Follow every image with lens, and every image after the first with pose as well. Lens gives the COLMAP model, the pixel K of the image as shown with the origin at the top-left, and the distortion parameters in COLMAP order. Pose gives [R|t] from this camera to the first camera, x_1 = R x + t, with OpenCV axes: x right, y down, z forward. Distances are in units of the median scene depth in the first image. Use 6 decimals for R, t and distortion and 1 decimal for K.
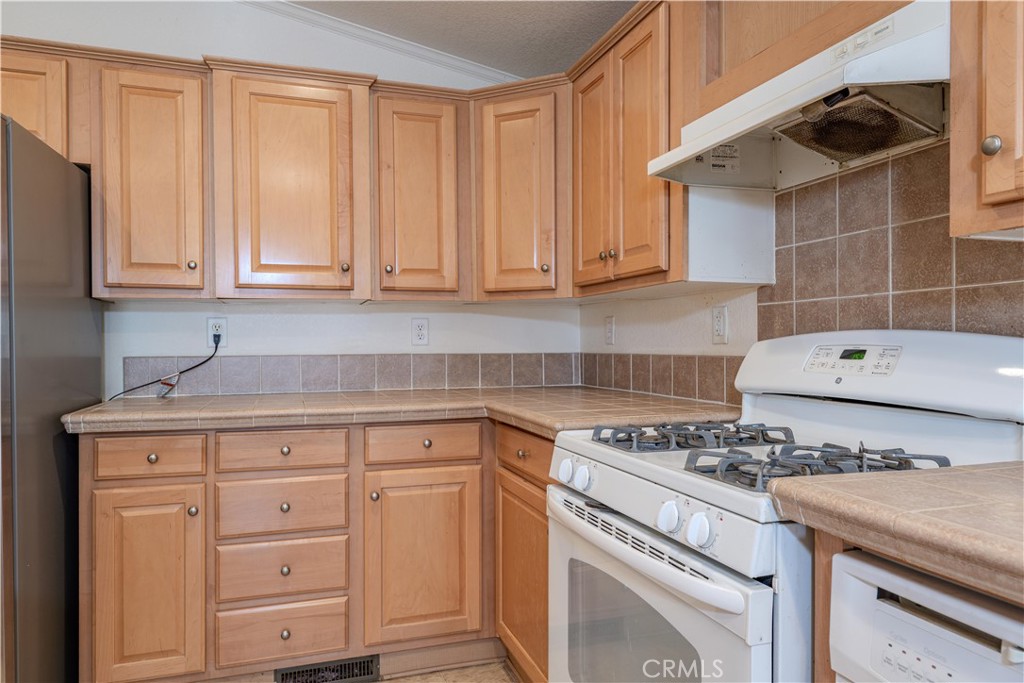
lens RADIAL K [[710.6, 0, 489.6], [0, 710.6, 343.4], [0, 0, 1]] dist [0.004452, -0.009021]
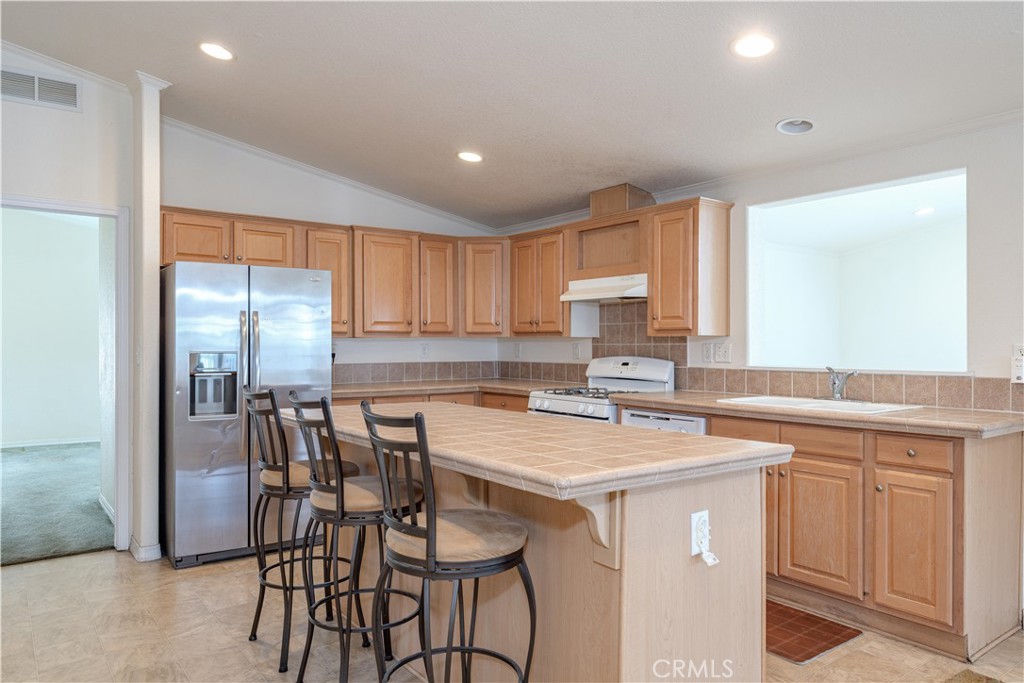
lens RADIAL K [[710.6, 0, 513.2], [0, 710.6, 339.5], [0, 0, 1]] dist [0.004452, -0.009021]
pose [[0.945833, 0.005207, 0.324611, -0.649378], [-0.003251, 0.999973, -0.006566, -0.046472], [-0.324637, 0.005155, 0.945825, -1.202684]]
